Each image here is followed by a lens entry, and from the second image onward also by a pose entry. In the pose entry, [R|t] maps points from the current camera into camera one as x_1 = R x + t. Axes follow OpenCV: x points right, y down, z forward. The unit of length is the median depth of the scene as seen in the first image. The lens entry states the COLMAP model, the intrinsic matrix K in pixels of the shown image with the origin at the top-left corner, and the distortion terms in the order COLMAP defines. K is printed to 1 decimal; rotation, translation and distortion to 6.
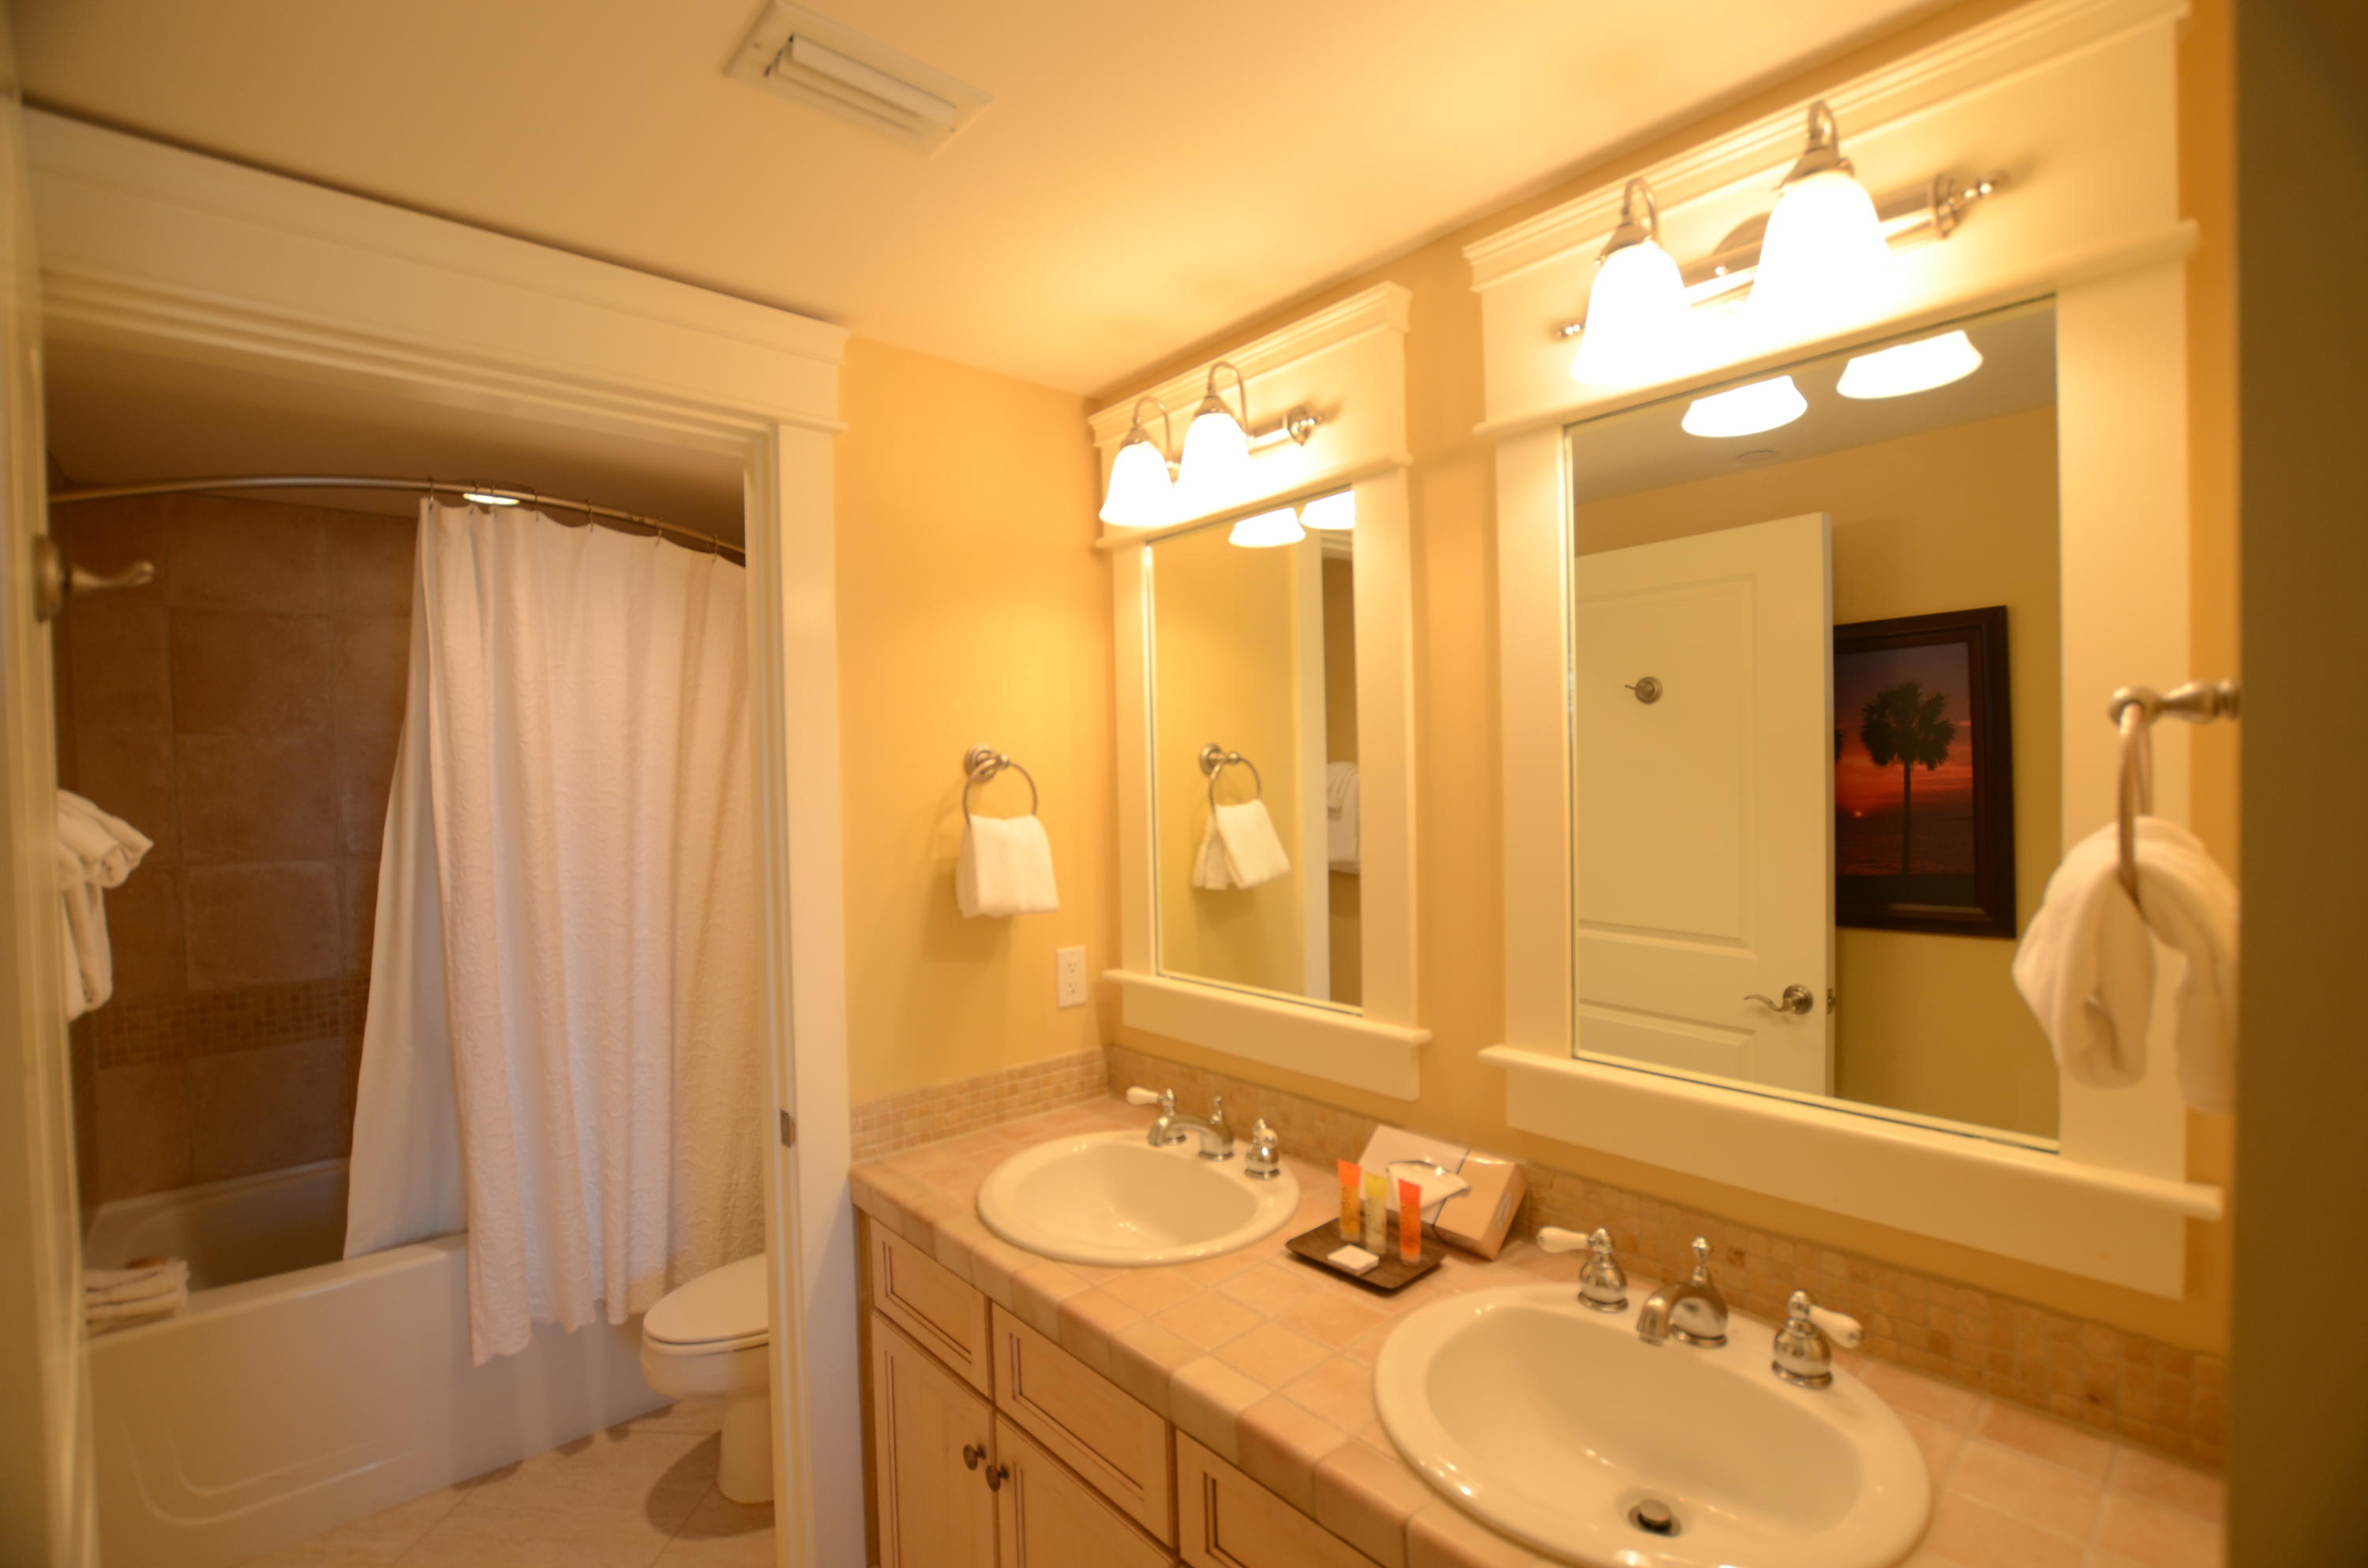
lens RADIAL K [[1034.4, 0, 1174.2], [0, 1034.4, 794.0], [0, 0, 1]] dist [-0.028916, 0.002125]
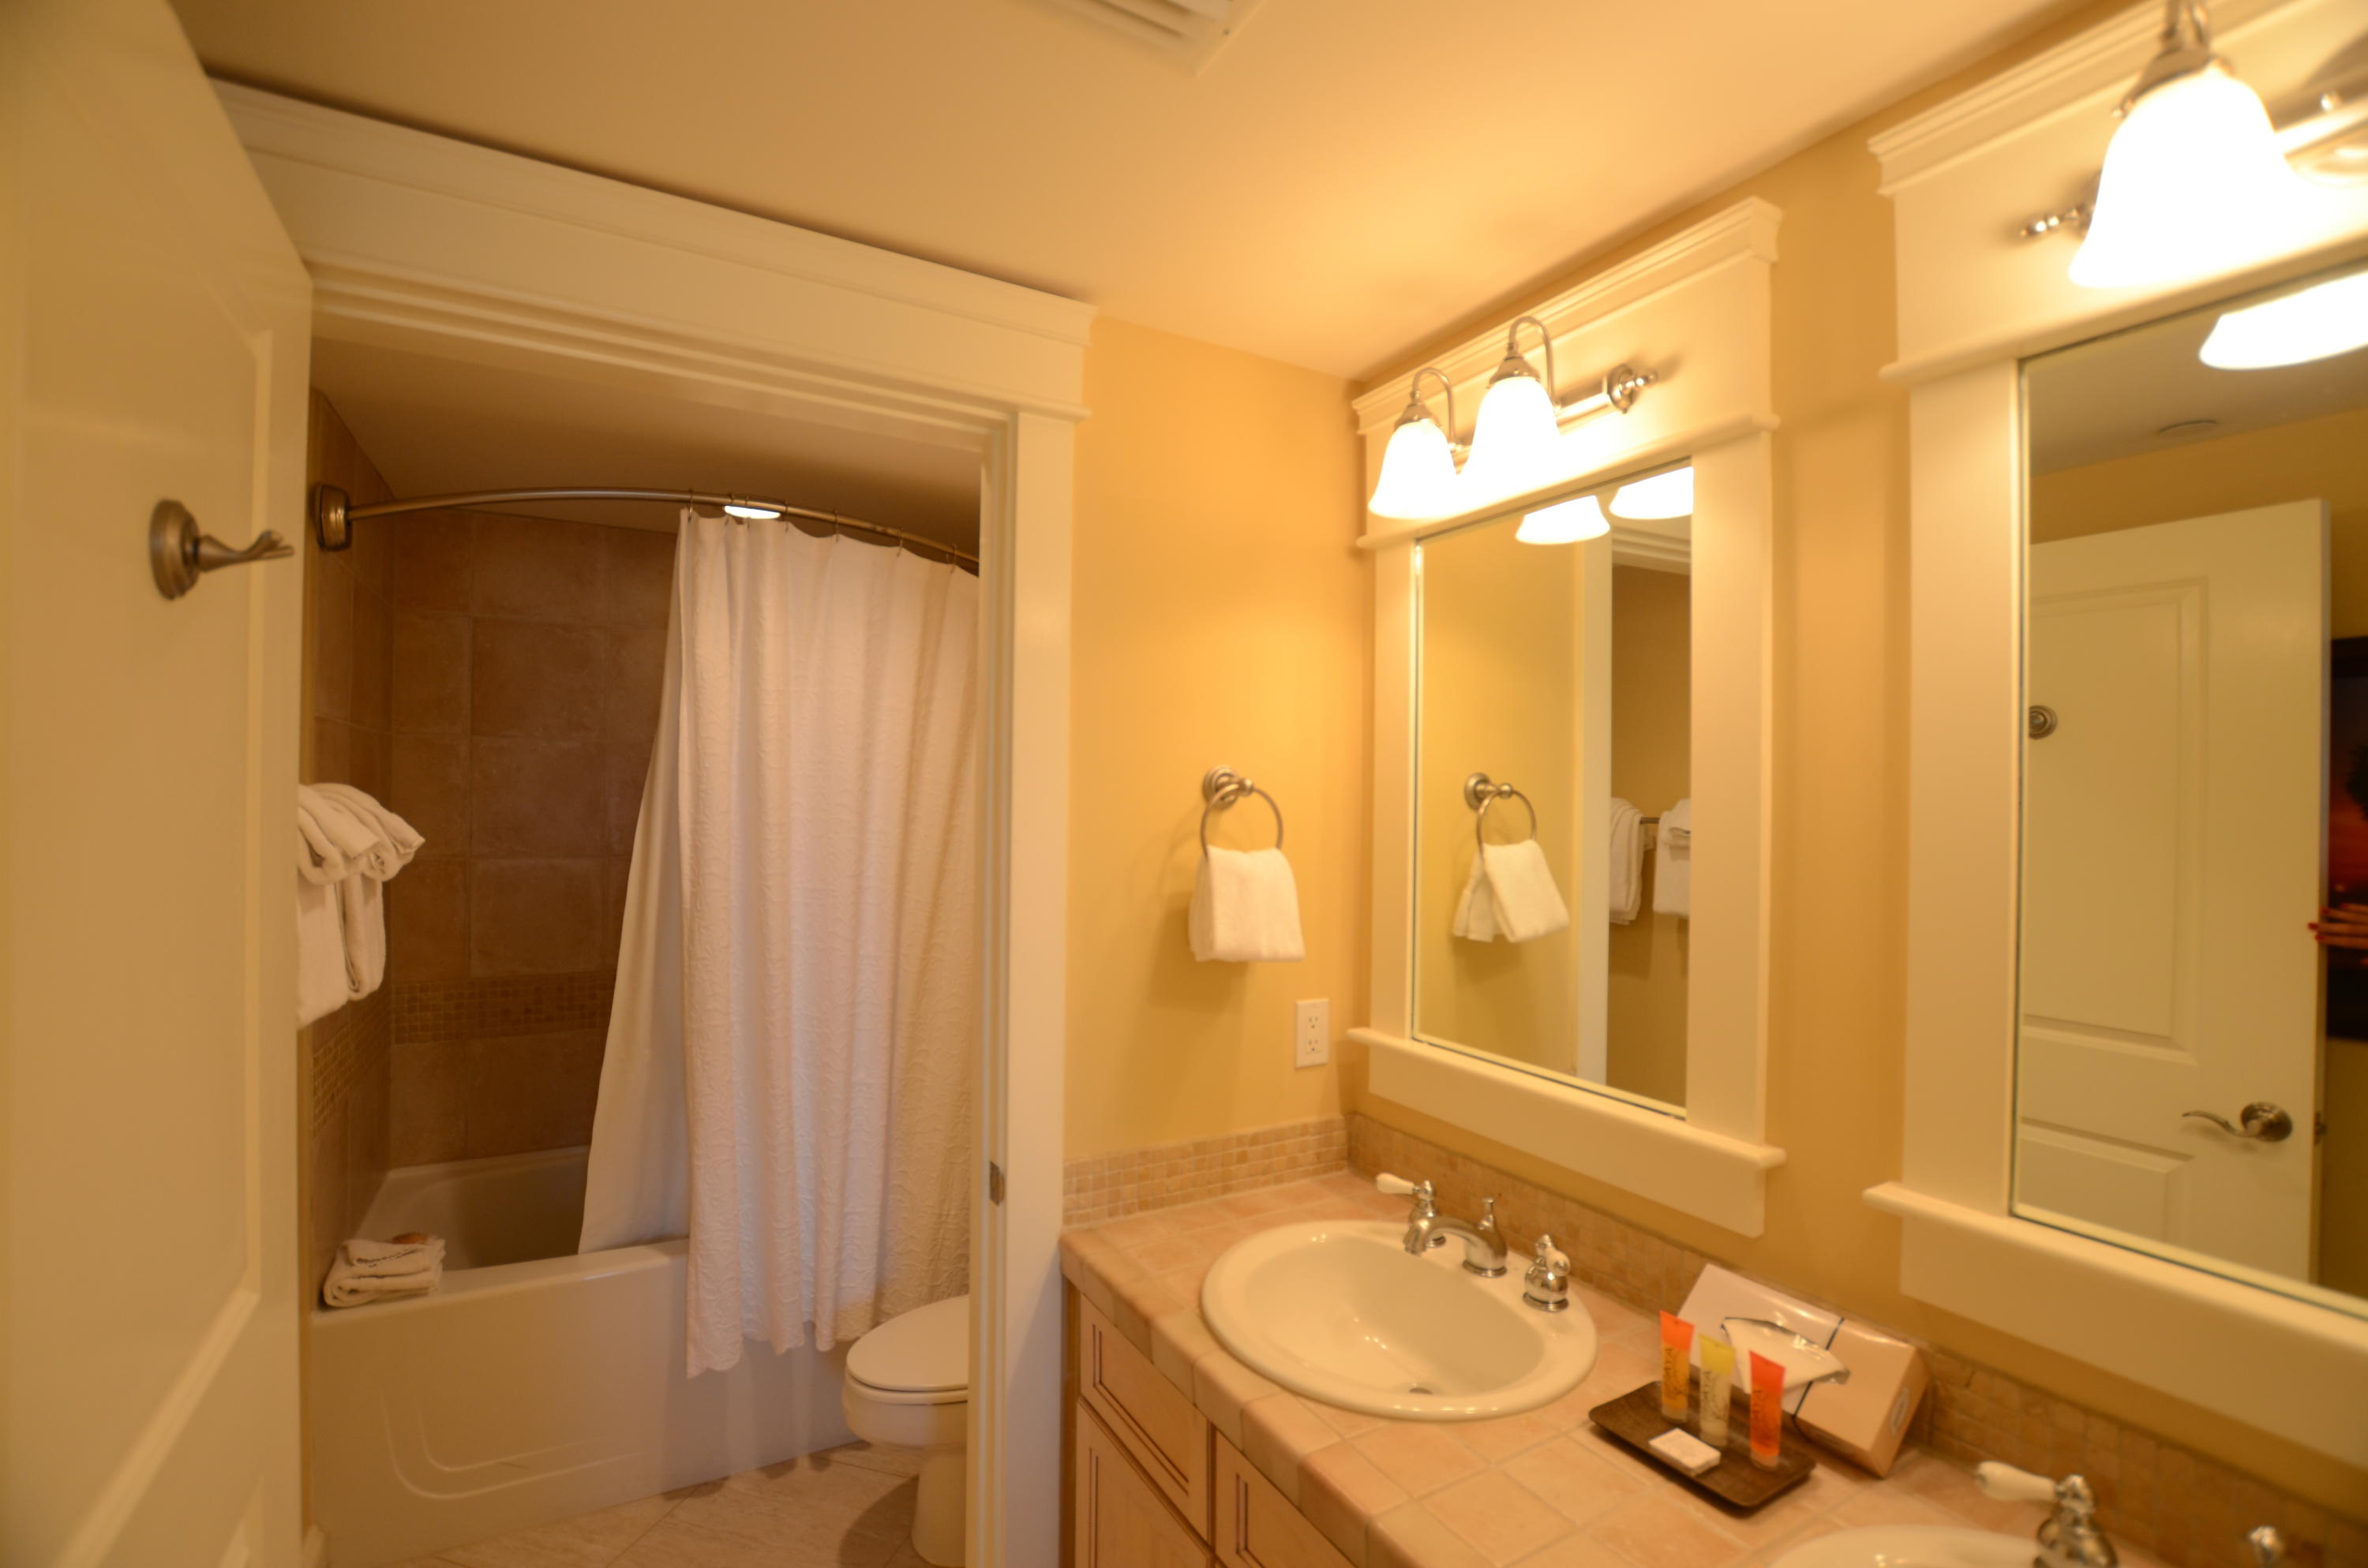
lens RADIAL K [[1034.4, 0, 1179.3], [0, 1034.4, 783.2], [0, 0, 1]] dist [-0.028916, 0.002125]
pose [[0.978429, 0.029771, -0.204427, -0.037664], [-0.036586, 0.998891, -0.029637, -0.005668], [0.203318, 0.036477, 0.978433, 0.113577]]
